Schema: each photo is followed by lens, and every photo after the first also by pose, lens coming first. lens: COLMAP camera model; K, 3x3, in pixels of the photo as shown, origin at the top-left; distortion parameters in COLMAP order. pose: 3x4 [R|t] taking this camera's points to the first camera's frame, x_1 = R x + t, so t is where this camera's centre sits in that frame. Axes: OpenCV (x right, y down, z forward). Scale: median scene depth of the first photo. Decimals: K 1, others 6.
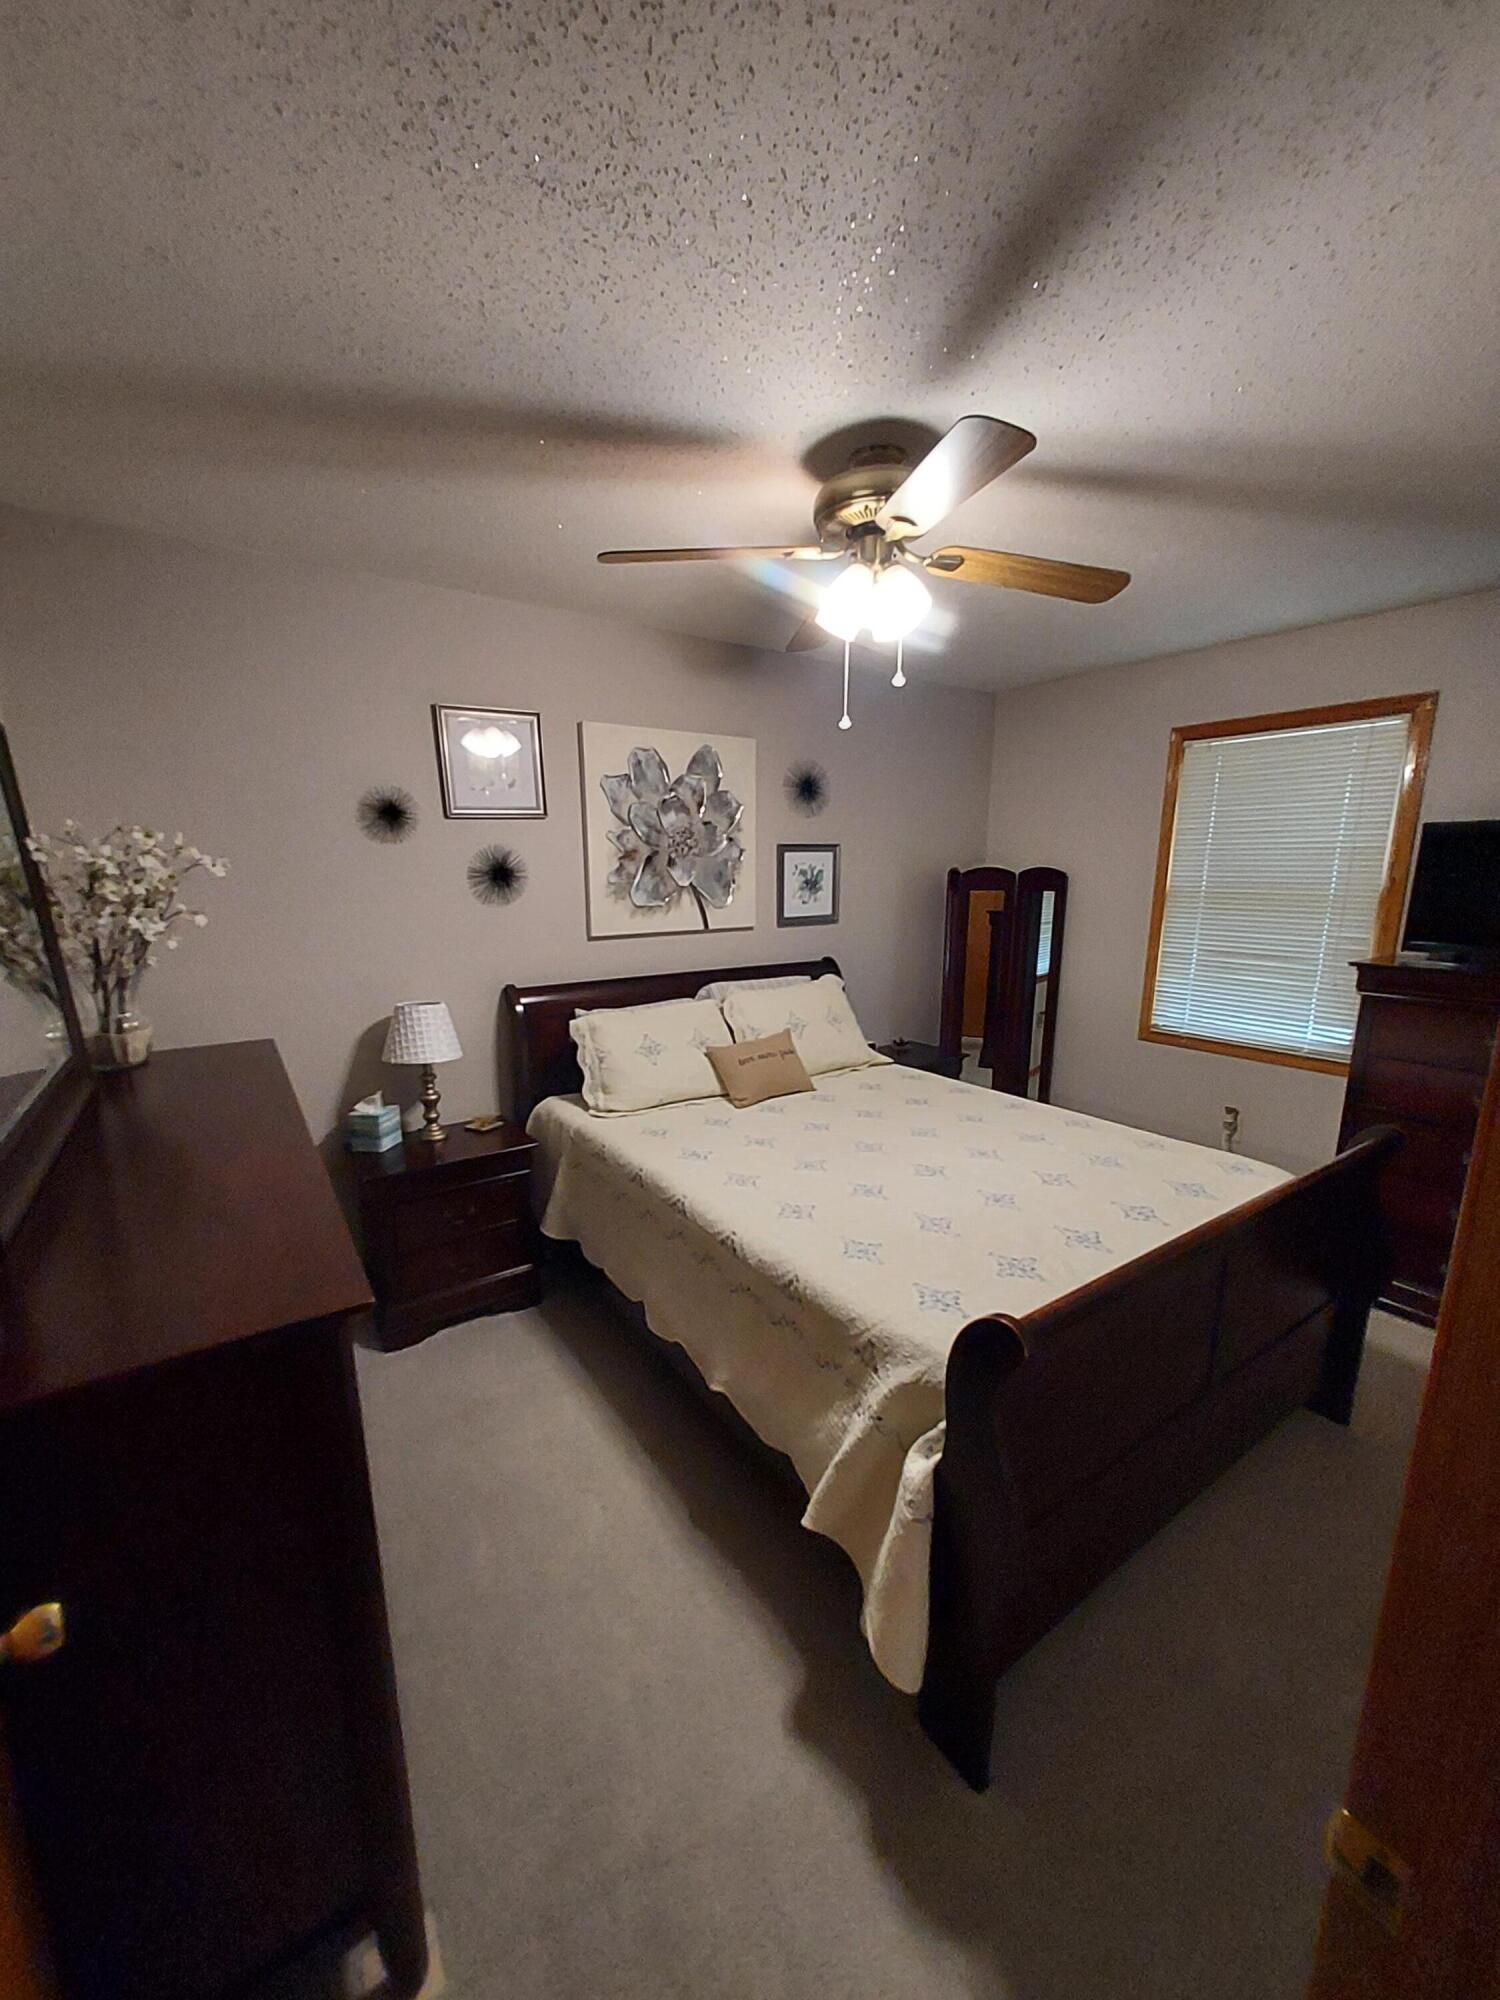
lens RADIAL K [[762.1, 0, 741.4], [0, 762.1, 1012.4], [0, 0, 1]] dist [-0.000420, -0.000201]
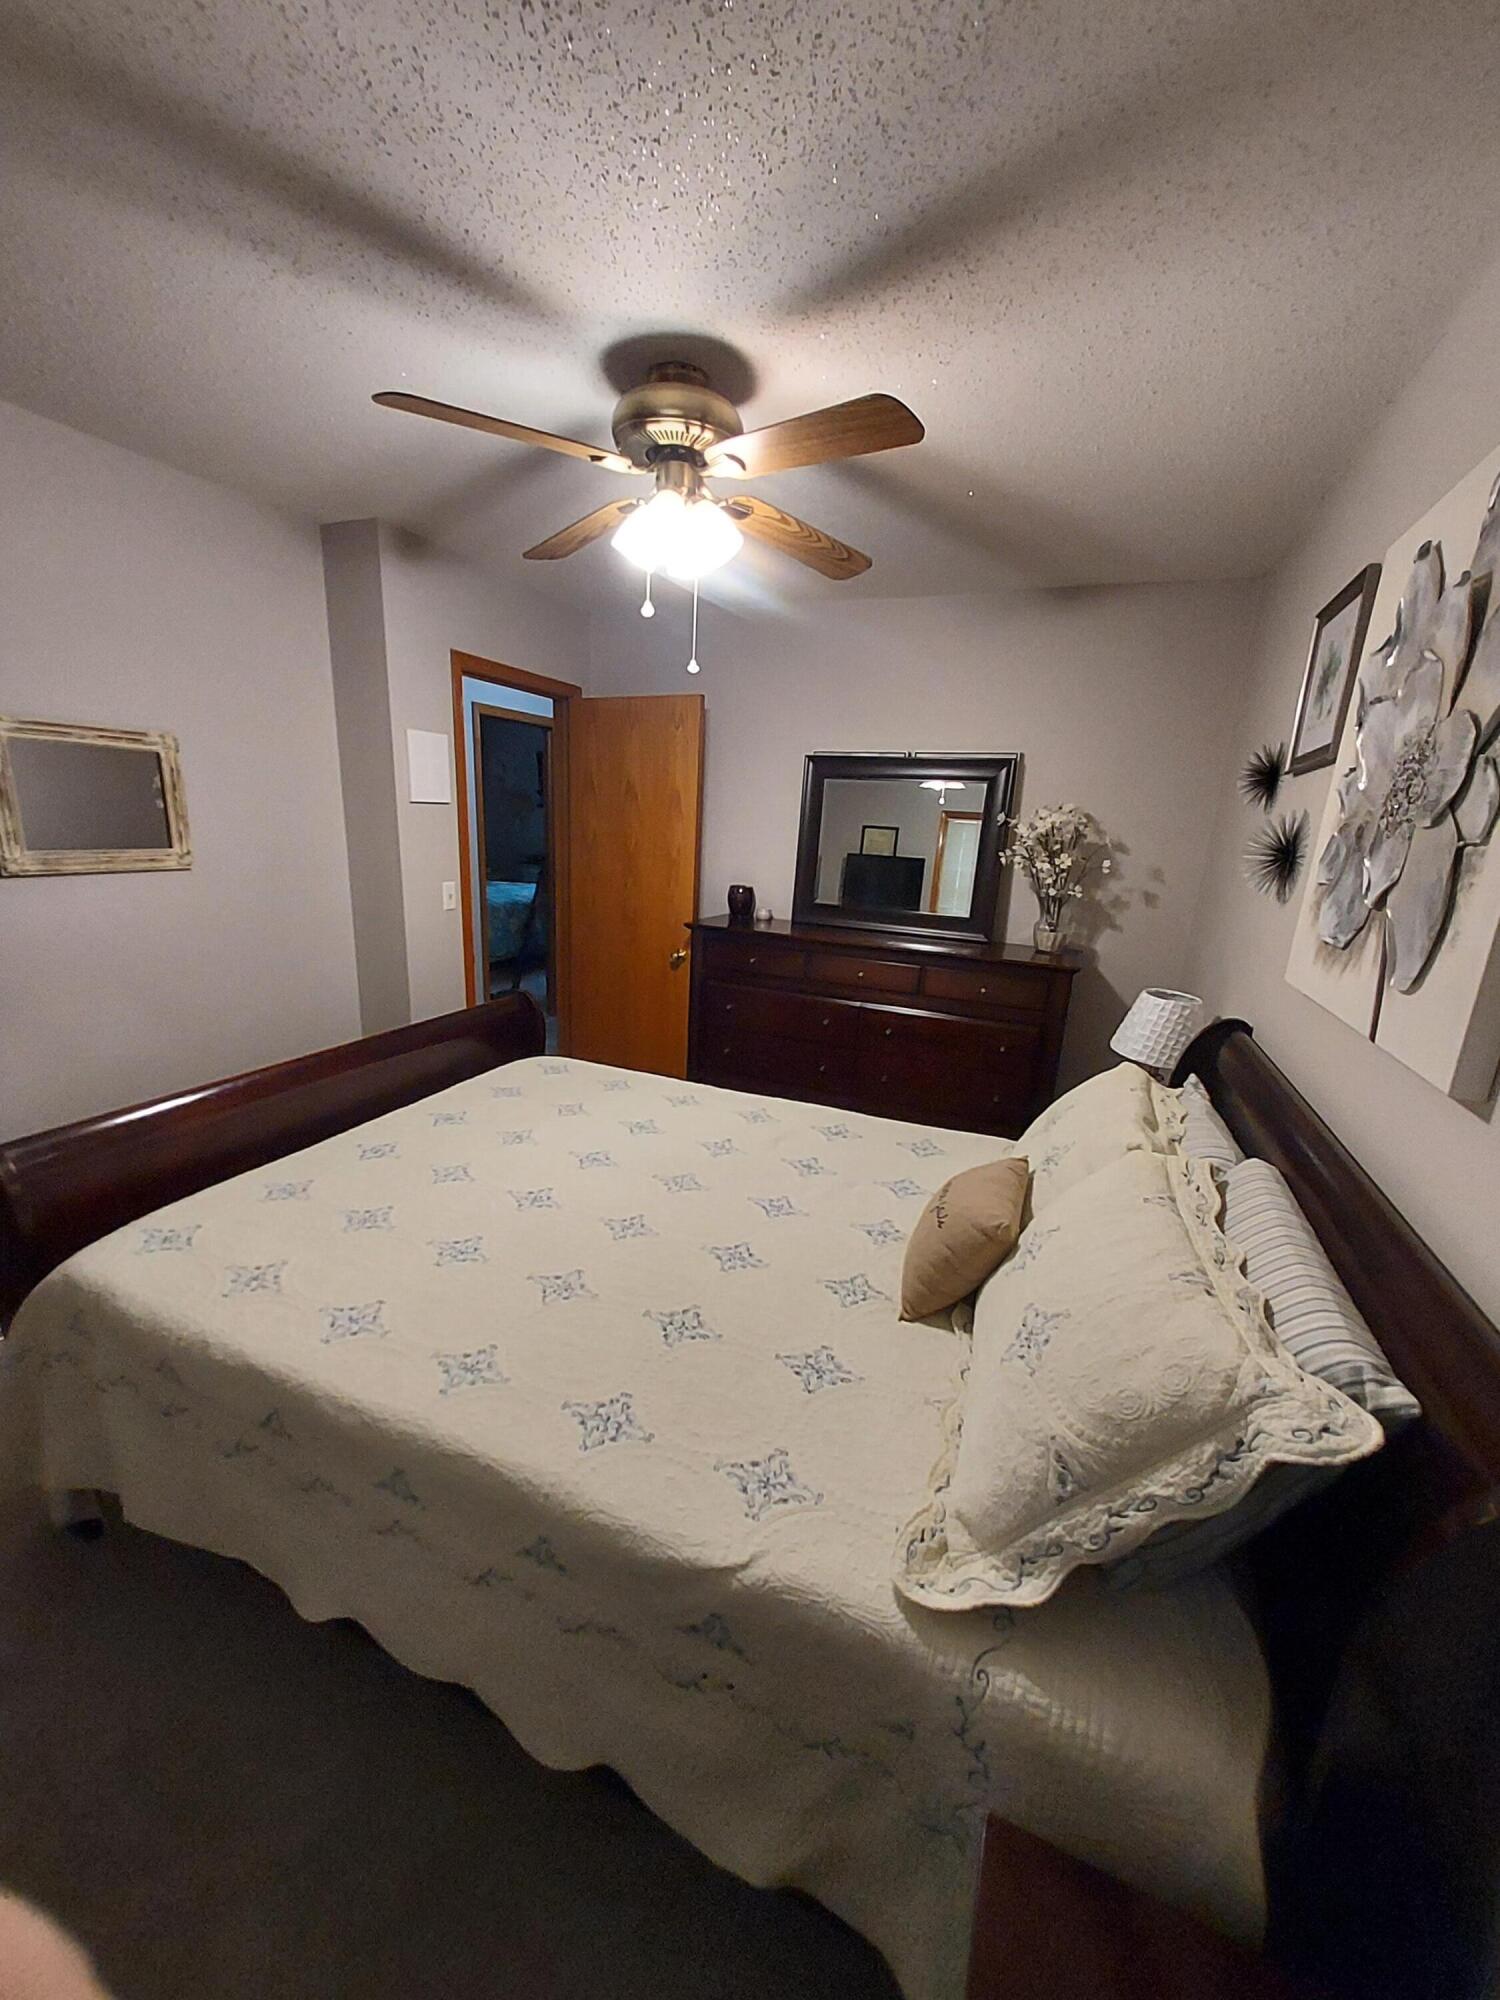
lens RADIAL K [[762.1, 0, 741.4], [0, 762.1, 1012.4], [0, 0, 1]] dist [-0.000420, -0.000201]
pose [[-0.861717, 0.091309, -0.499105, 0.394013], [-0.138024, 0.904395, 0.403757, -0.245304], [0.488255, 0.416813, -0.766729, 1.267960]]
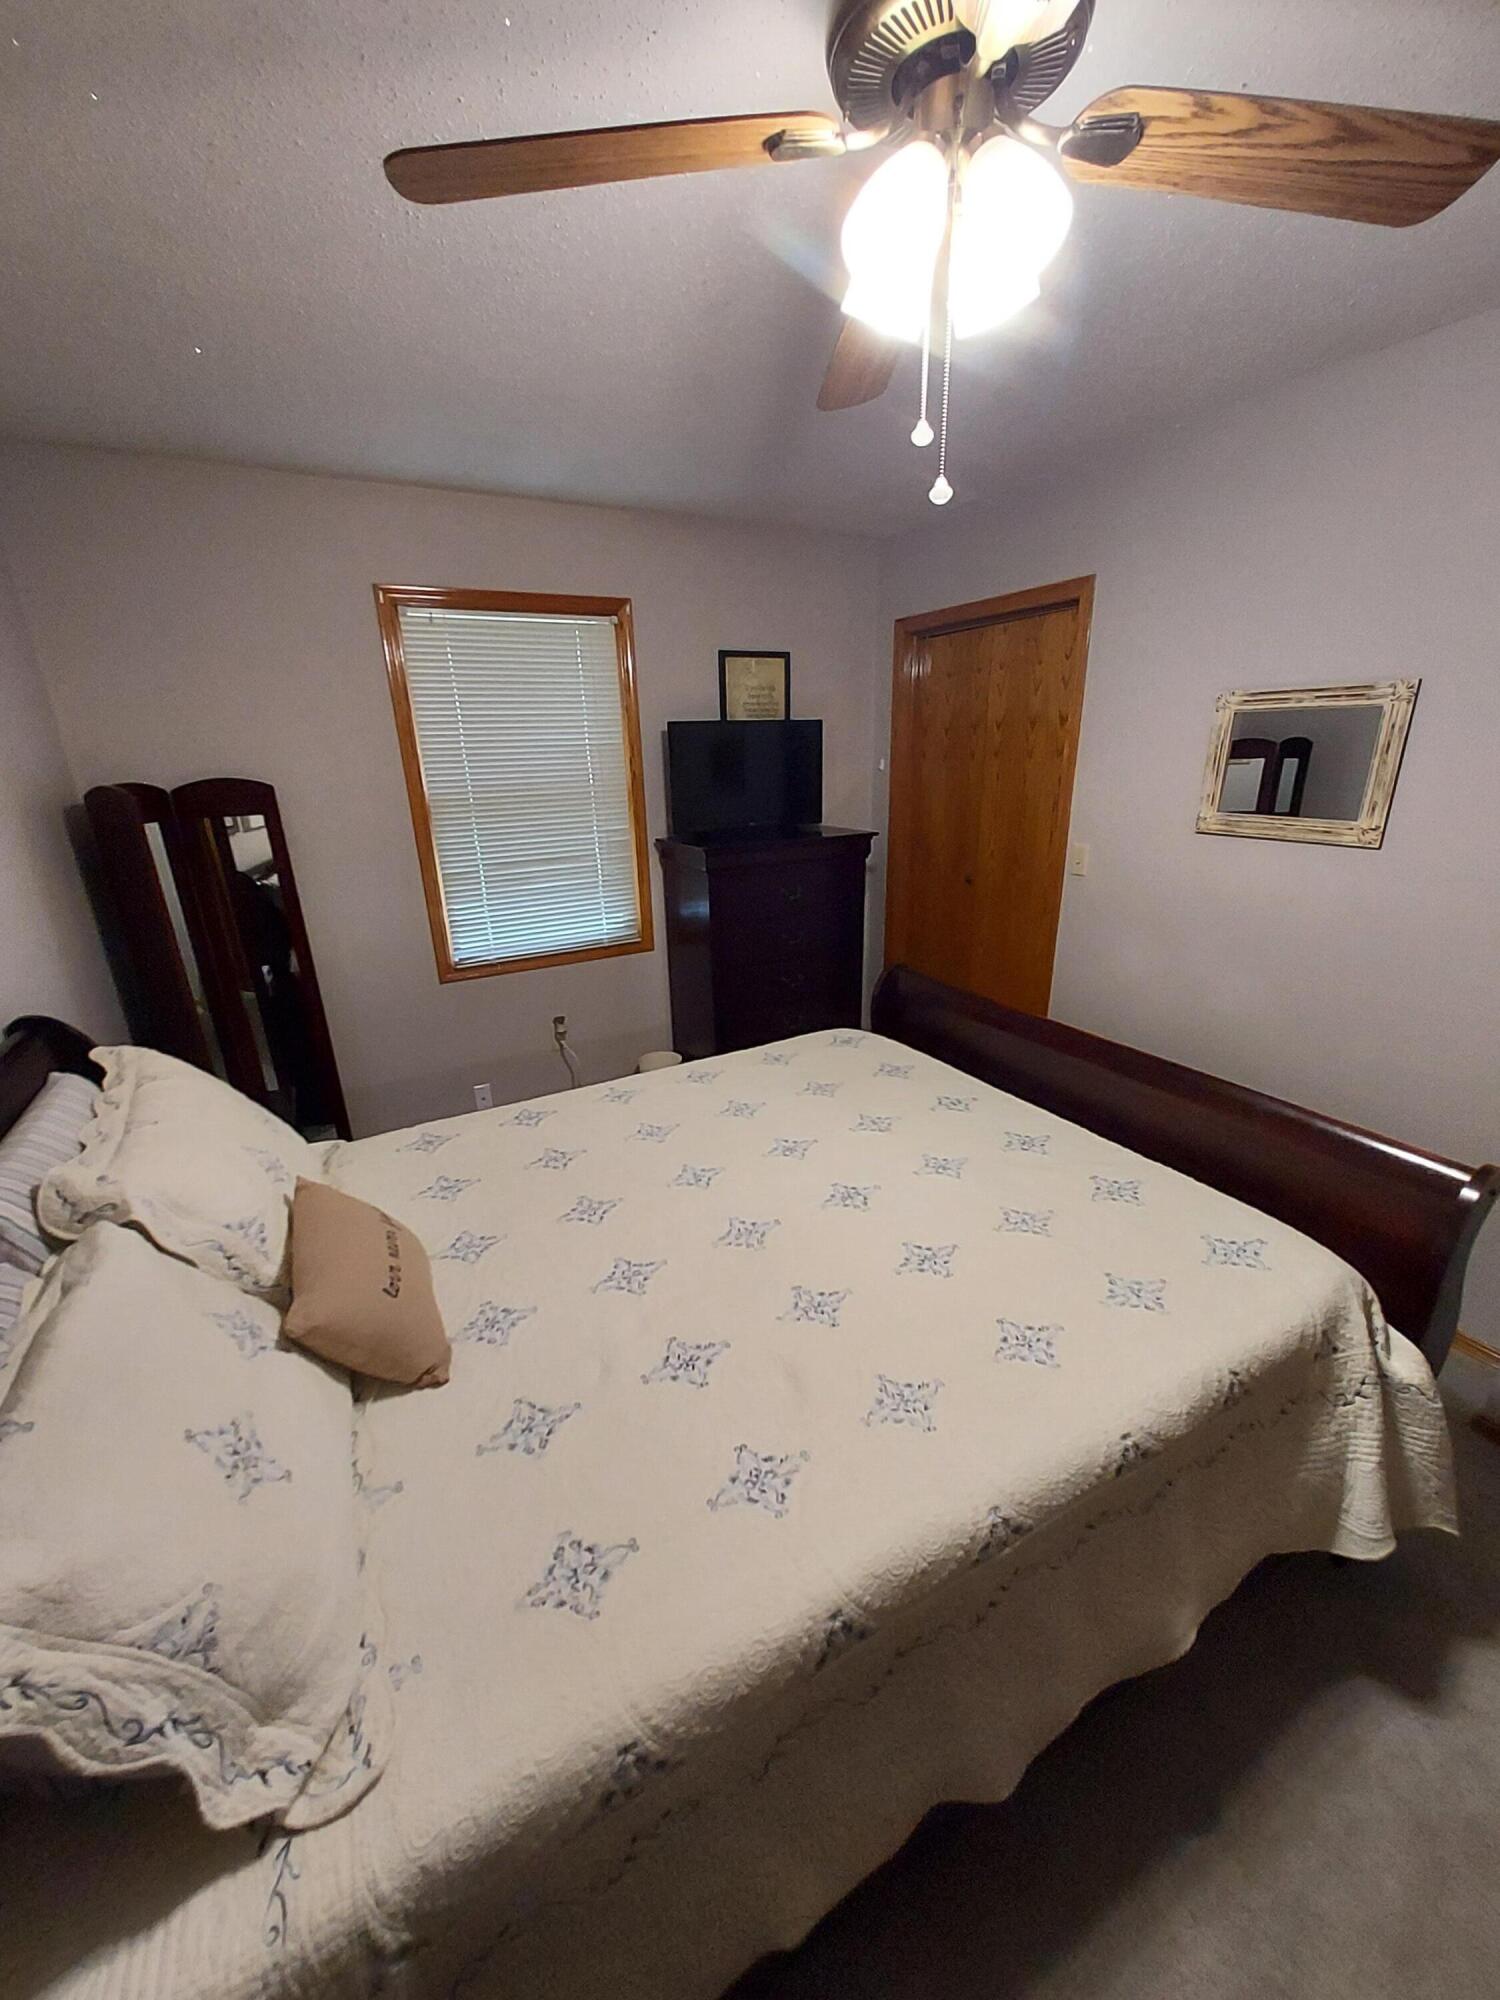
lens RADIAL K [[762.1, 0, 741.4], [0, 762.1, 1012.4], [0, 0, 1]] dist [-0.000420, -0.000201]
pose [[0.129517, -0.331735, 0.934440, -0.301424], [0.210444, 0.930105, 0.301028, -0.154344], [-0.968989, 0.157659, 0.190276, 0.700198]]
